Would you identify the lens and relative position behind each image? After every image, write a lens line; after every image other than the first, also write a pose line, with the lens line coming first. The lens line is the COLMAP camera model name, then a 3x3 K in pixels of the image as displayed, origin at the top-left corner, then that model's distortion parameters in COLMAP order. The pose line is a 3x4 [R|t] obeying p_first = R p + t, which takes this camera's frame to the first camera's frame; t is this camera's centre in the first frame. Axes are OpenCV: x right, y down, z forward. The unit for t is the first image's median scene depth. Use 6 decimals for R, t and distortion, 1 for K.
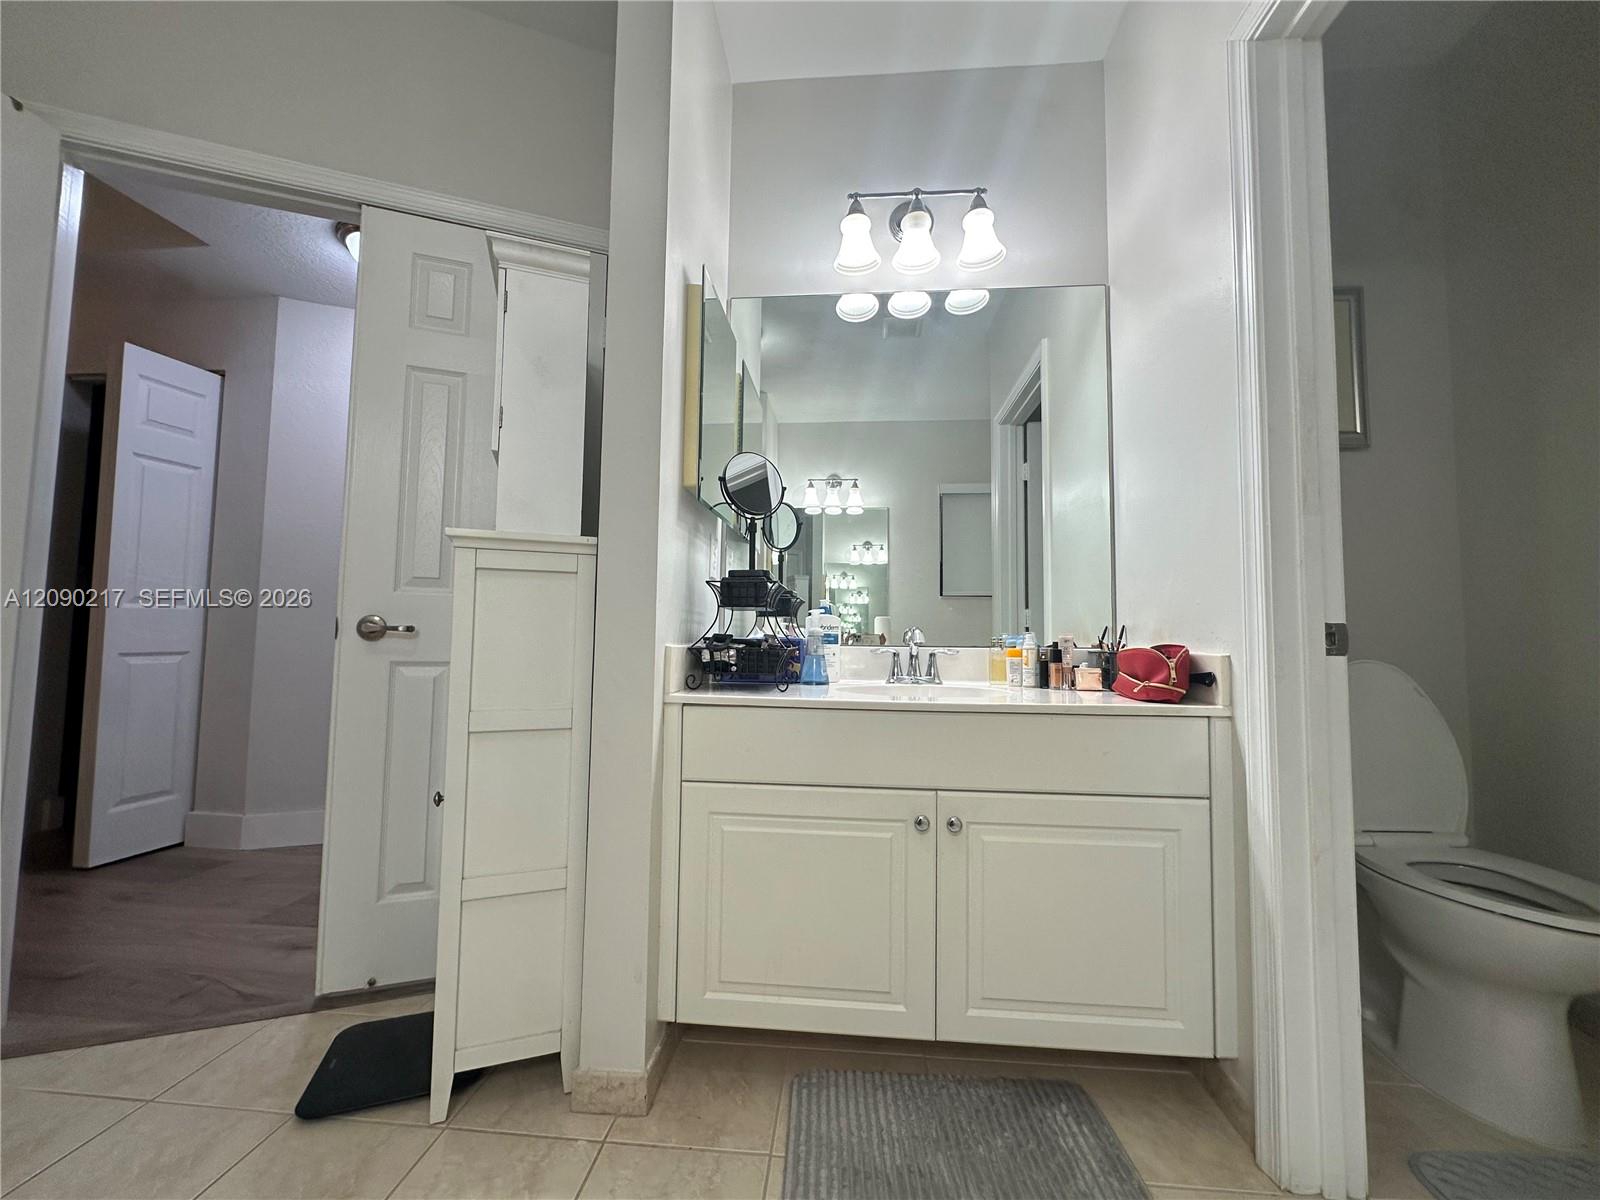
lens RADIAL K [[638.2, 0, 800.0], [0, 638.2, 600.0], [0, 0, 1]] dist [0.001180, 0.000704]
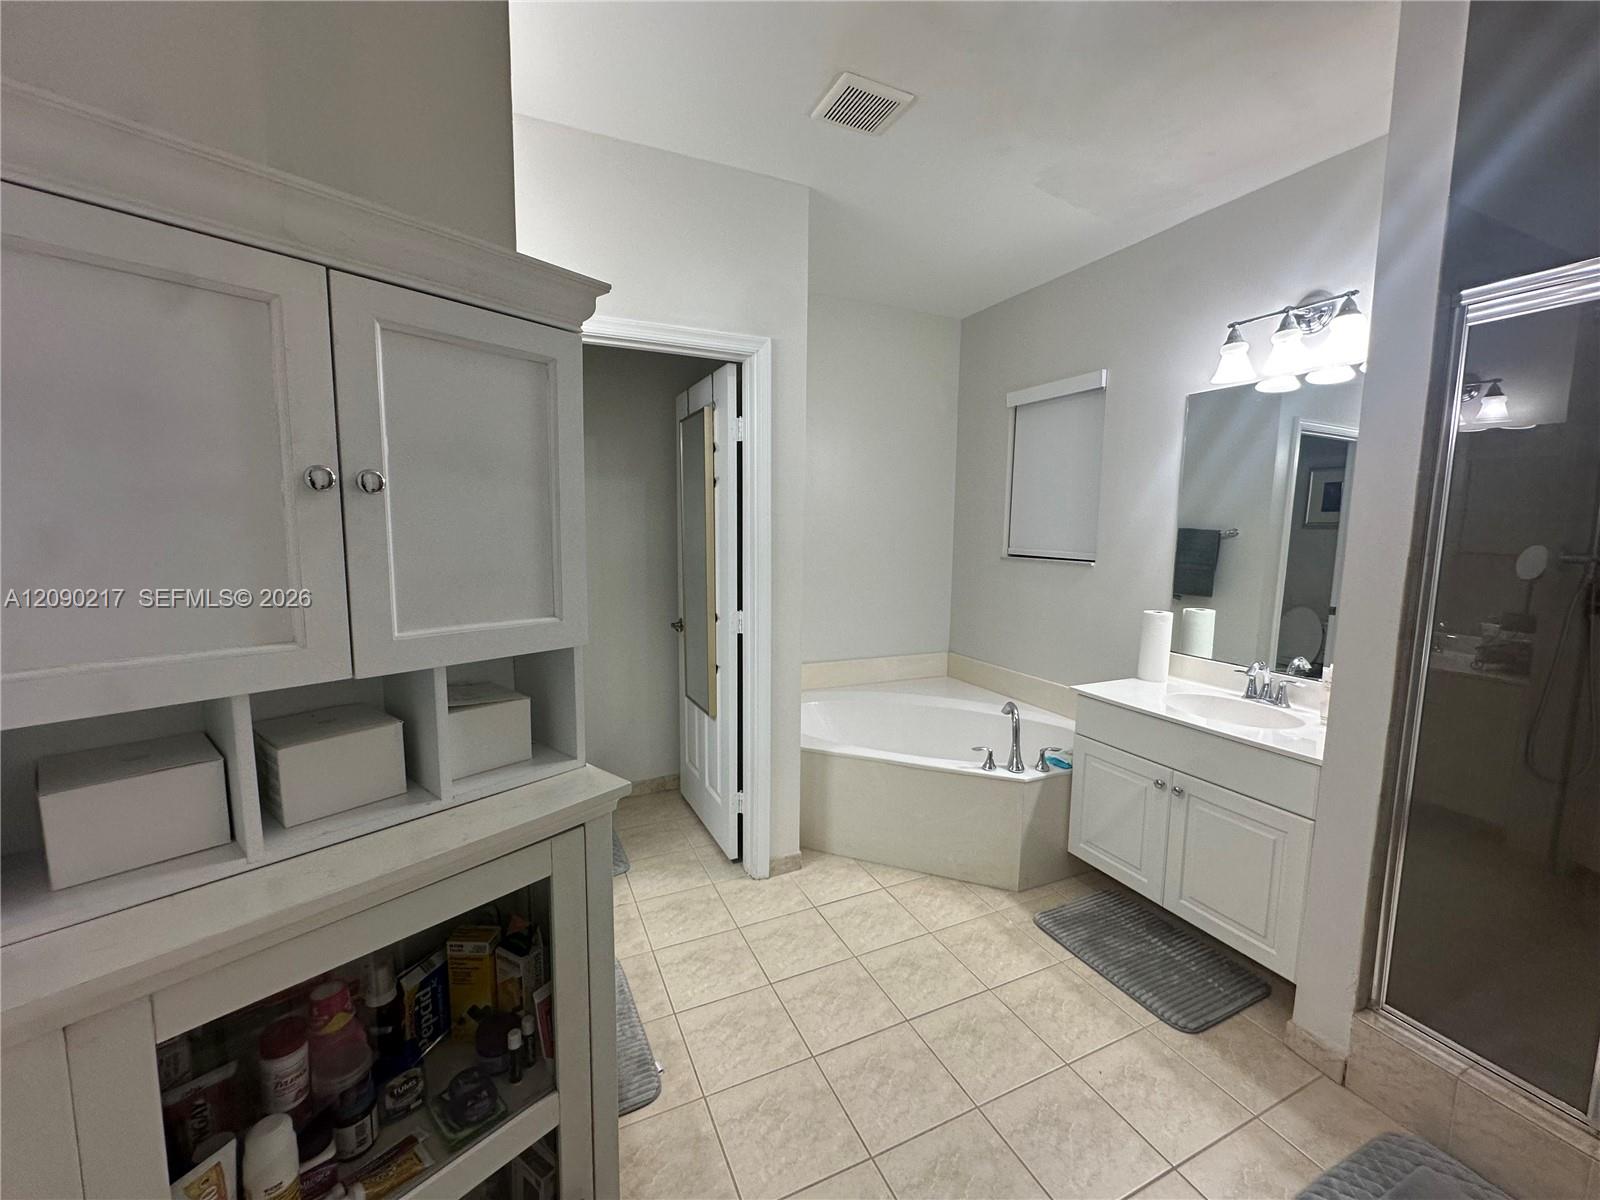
lens RADIAL K [[638.2, 0, 800.0], [0, 638.2, 600.0], [0, 0, 1]] dist [0.001180, 0.000704]
pose [[0.503644, 0.100677, -0.858025, 1.111662], [0.035107, 0.989981, 0.136767, -0.399708], [0.863197, -0.099005, 0.495064, -0.617831]]
